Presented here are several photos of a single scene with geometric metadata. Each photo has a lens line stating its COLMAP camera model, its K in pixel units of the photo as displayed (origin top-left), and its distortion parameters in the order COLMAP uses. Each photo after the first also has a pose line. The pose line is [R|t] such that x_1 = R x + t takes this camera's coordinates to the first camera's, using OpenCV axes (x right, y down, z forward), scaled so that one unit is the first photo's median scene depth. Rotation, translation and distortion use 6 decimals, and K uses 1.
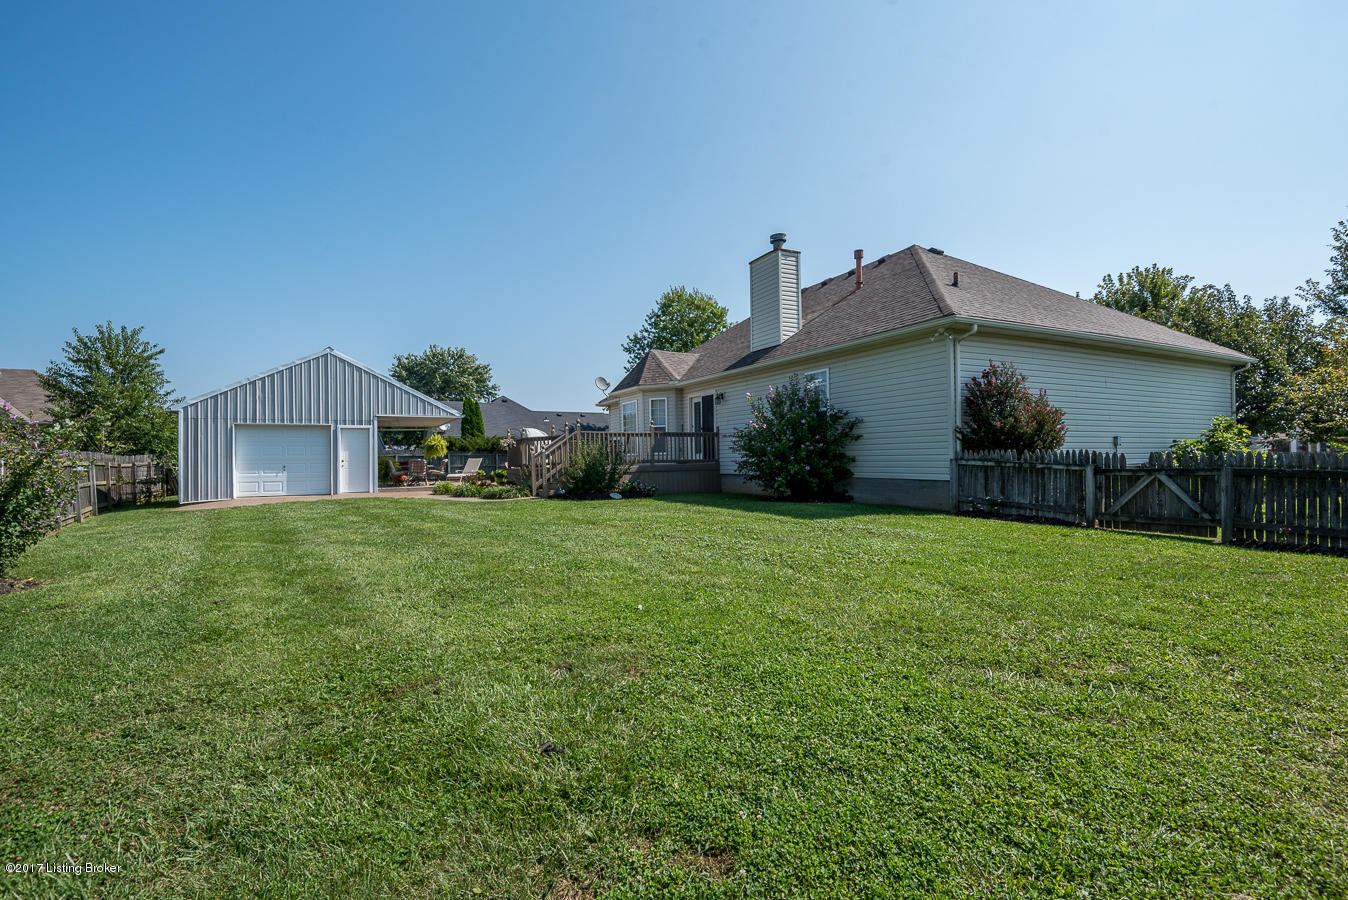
lens RADIAL K [[602.2, 0, 674.0], [0, 602.2, 450.0], [0, 0, 1]] dist [0.000002, -0.007441]
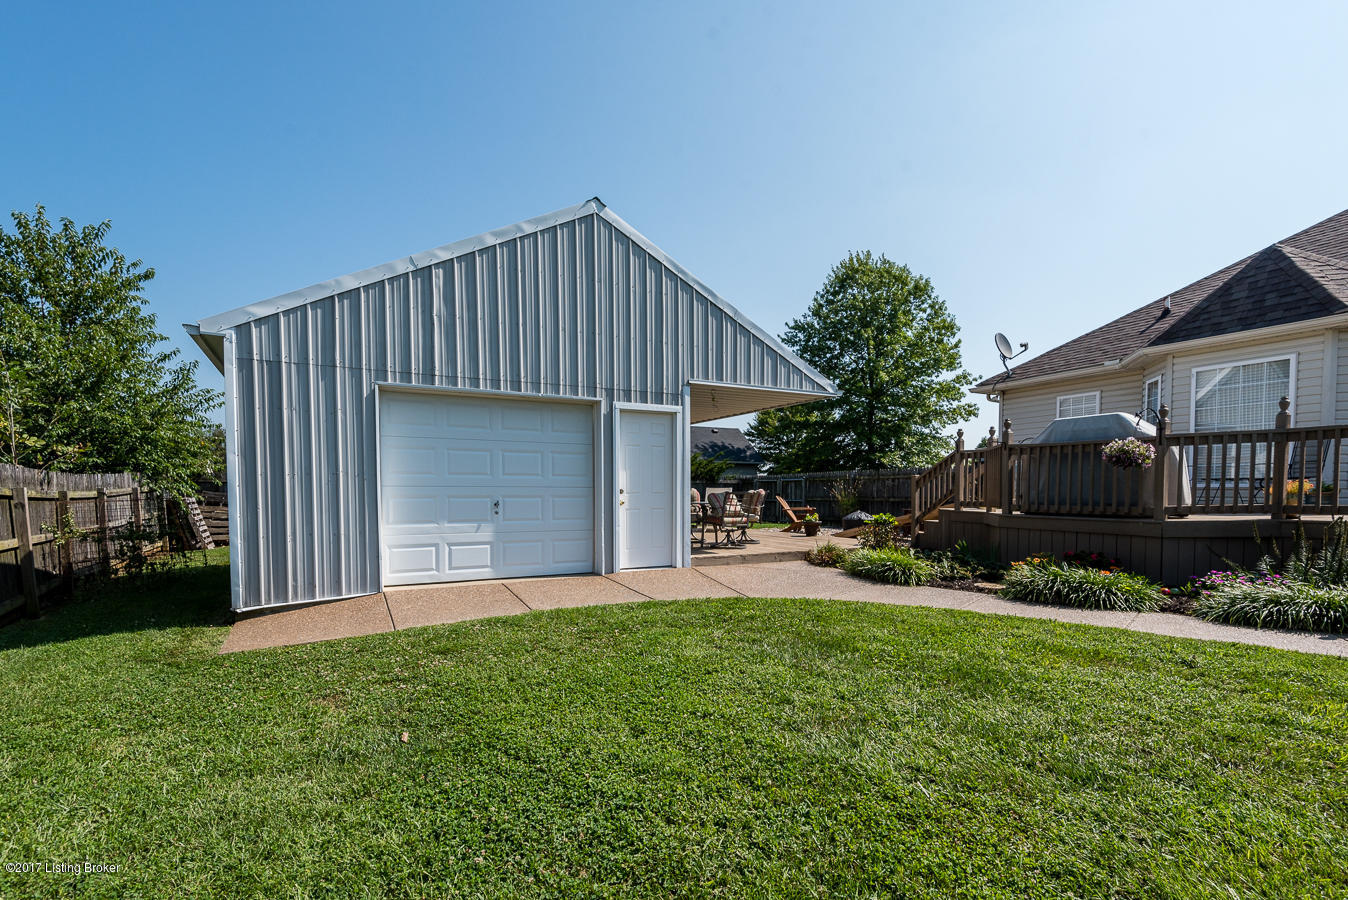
lens RADIAL K [[614.6, 0, 674.4], [0, 614.6, 514.8], [0, 0, 1]] dist [0.014780, -0.000210]
pose [[0.999944, 0.010477, 0.001349, -0.505168], [-0.010536, 0.998396, 0.055634, 0.010516], [-0.000764, -0.055645, 0.998450, 0.571668]]
